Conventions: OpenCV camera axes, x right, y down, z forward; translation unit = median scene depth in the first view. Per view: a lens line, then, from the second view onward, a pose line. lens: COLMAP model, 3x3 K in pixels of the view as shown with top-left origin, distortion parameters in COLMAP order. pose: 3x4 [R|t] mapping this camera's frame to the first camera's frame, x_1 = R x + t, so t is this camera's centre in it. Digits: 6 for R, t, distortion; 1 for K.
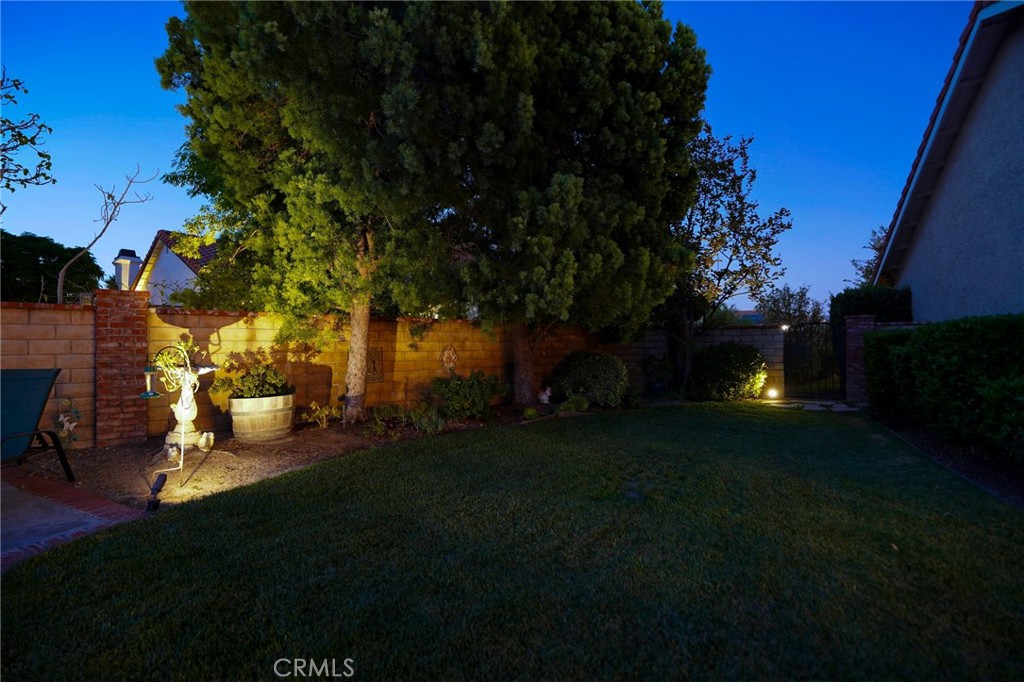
lens RADIAL K [[465.2, 0, 513.3], [0, 465.2, 341.0], [0, 0, 1]] dist [-0.019360, 0.007413]
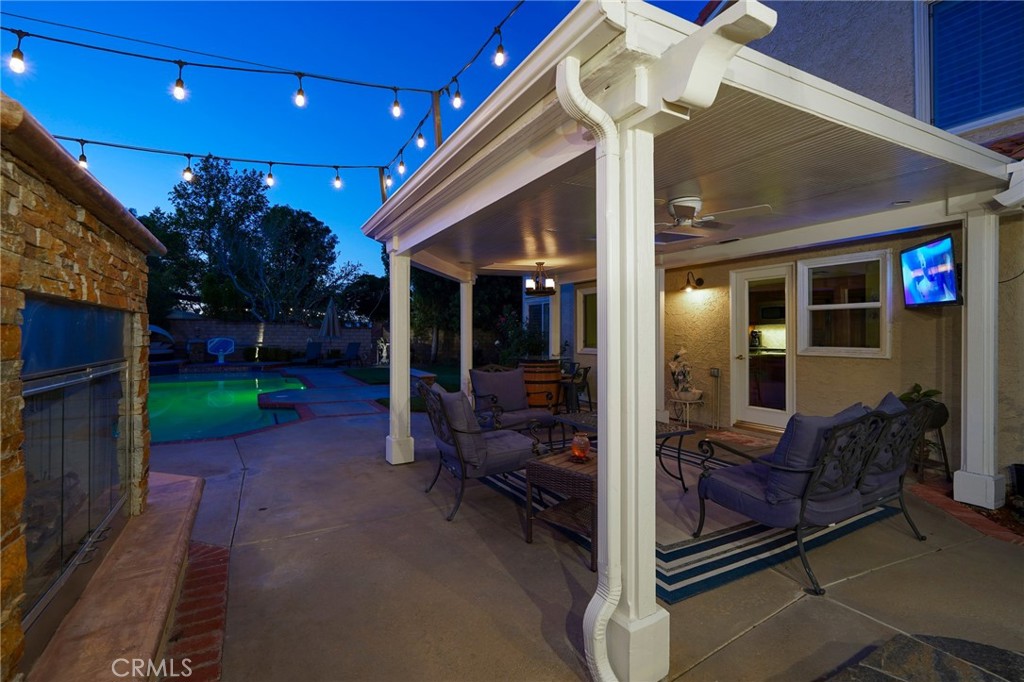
lens RADIAL K [[465.2, 0, 505.5], [0, 465.2, 330.7], [0, 0, 1]] dist [-0.019360, 0.007413]
pose [[0.832886, 0.001725, -0.553442, 1.815910], [-0.001736, 0.999998, 0.000504, -0.043884], [0.553441, 0.000541, 0.832888, -1.356096]]
